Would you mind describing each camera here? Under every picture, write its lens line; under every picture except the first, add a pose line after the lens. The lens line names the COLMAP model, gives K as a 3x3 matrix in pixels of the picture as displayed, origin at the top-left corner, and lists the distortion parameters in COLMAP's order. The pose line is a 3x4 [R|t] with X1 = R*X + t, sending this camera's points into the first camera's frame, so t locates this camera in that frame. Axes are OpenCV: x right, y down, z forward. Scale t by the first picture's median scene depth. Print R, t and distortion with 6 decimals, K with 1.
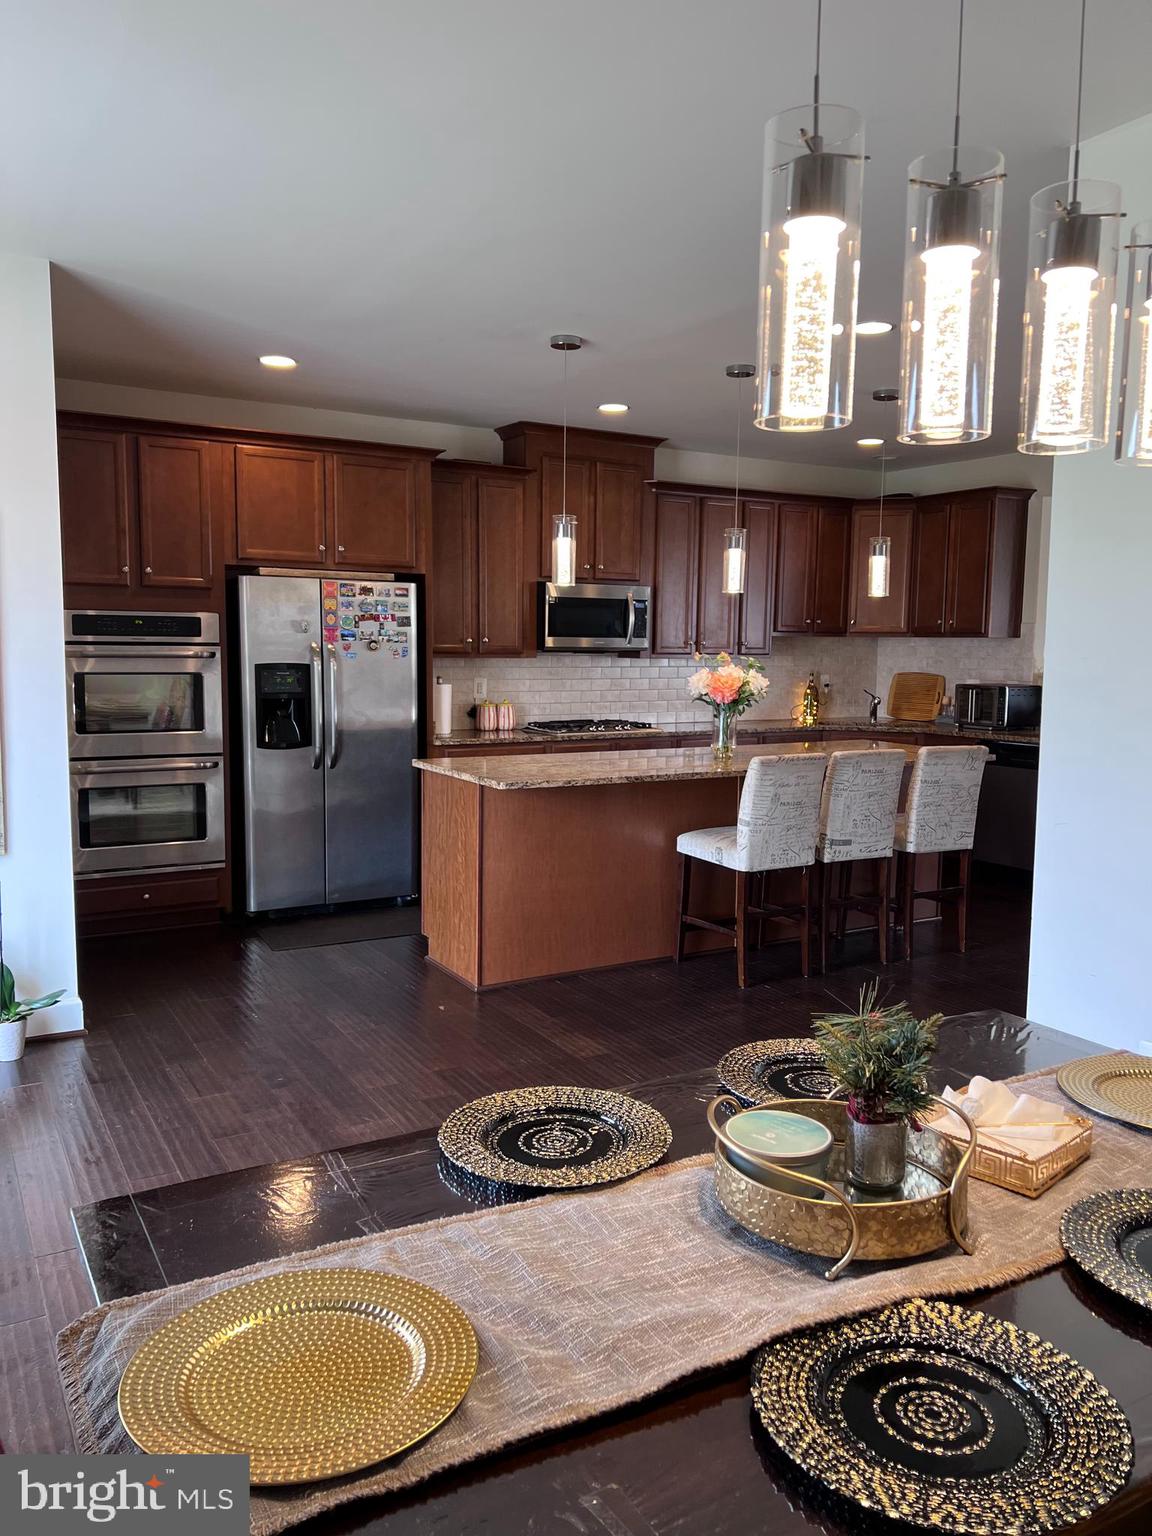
lens RADIAL K [[1164.0, 0, 576.5], [0, 1164.0, 764.9], [0, 0, 1]] dist [0.050017, -0.068769]
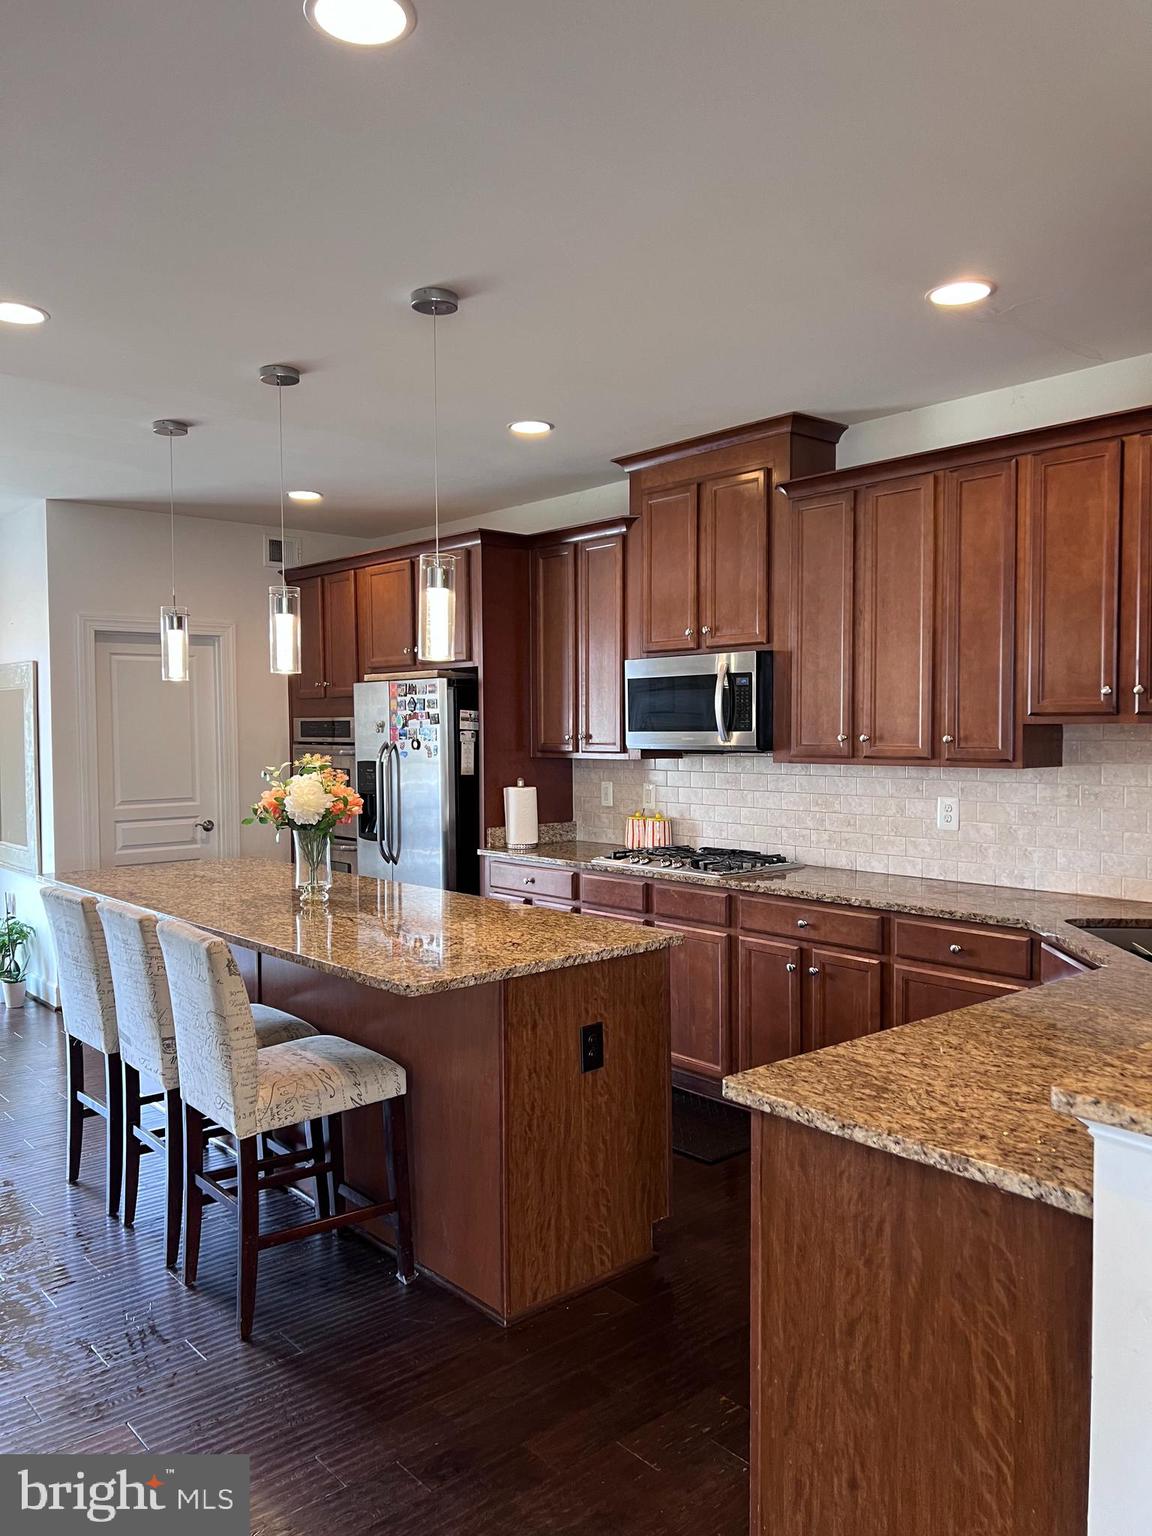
lens RADIAL K [[1164.0, 0, 598.3], [0, 1164.0, 775.6], [0, 0, 1]] dist [0.050017, -0.068769]
pose [[0.197974, 0.025255, -0.979882, 0.690091], [-0.094796, 0.995475, 0.006505, -0.083228], [0.975613, 0.091601, 0.199472, 0.818345]]
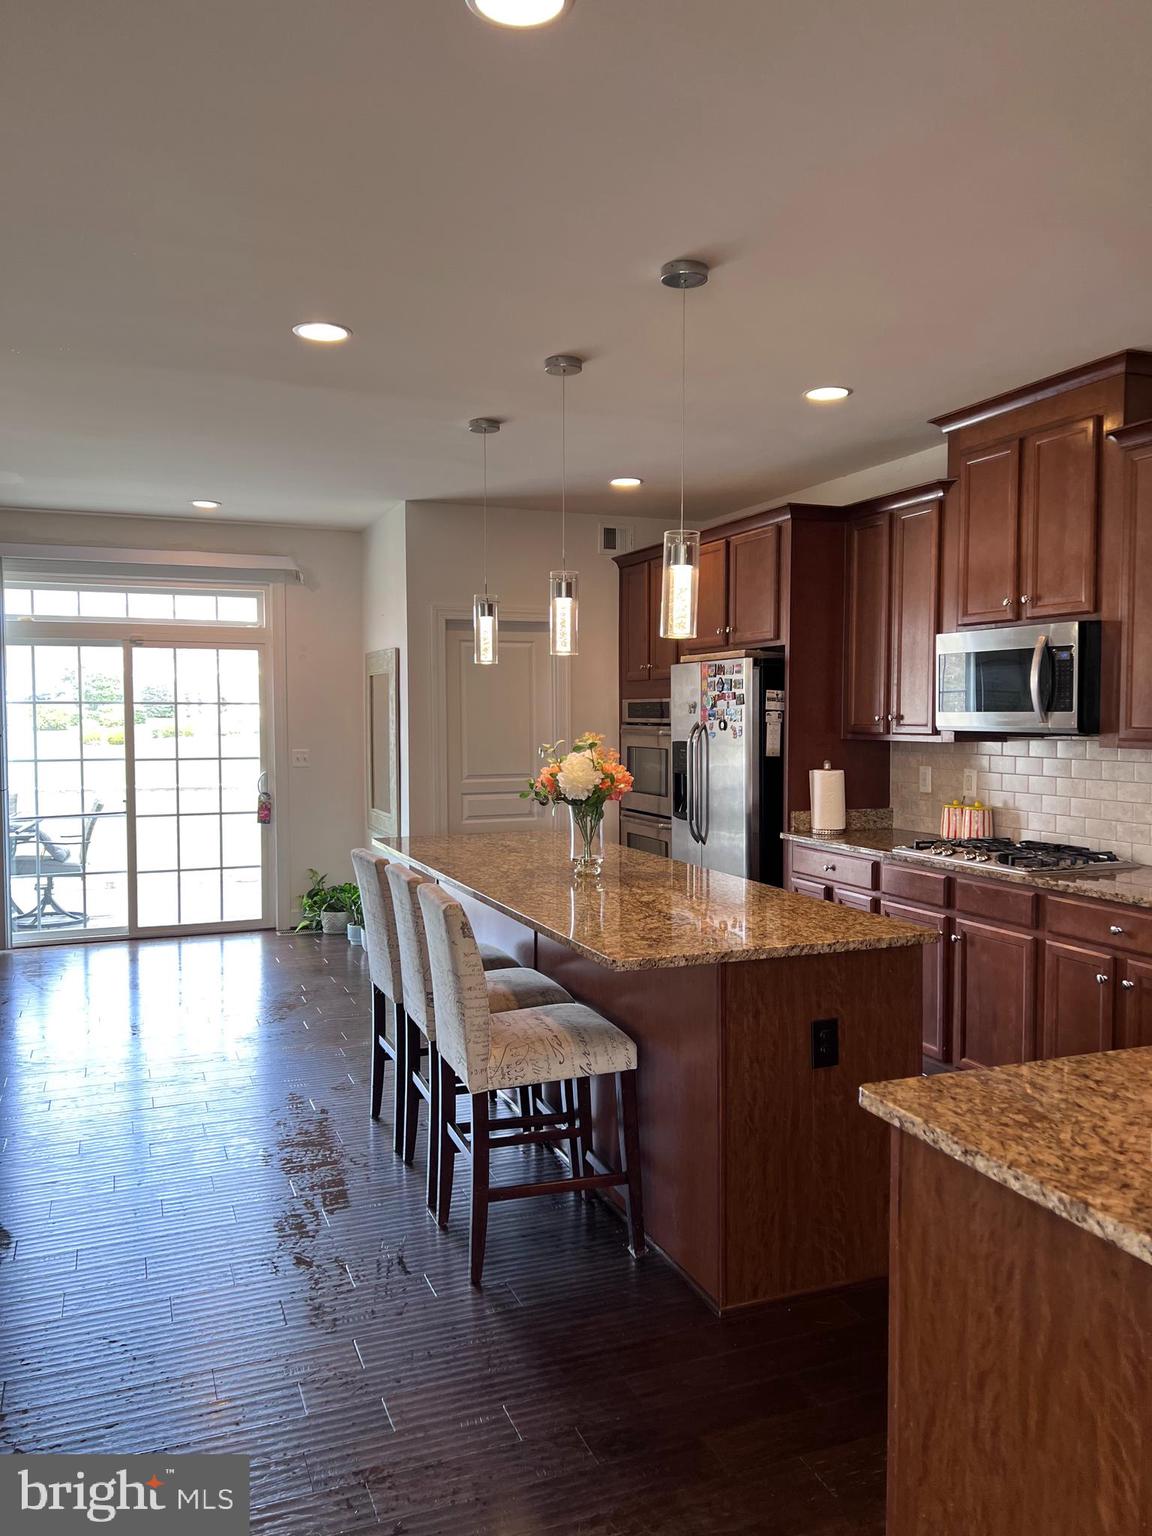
lens RADIAL K [[1164.0, 0, 566.1], [0, 1164.0, 769.4], [0, 0, 1]] dist [0.050017, -0.068769]
pose [[-0.150910, 0.034342, -0.987951, 0.685071], [-0.104318, 0.993263, 0.050461, -0.086498], [0.983028, 0.110676, -0.146311, 0.870158]]
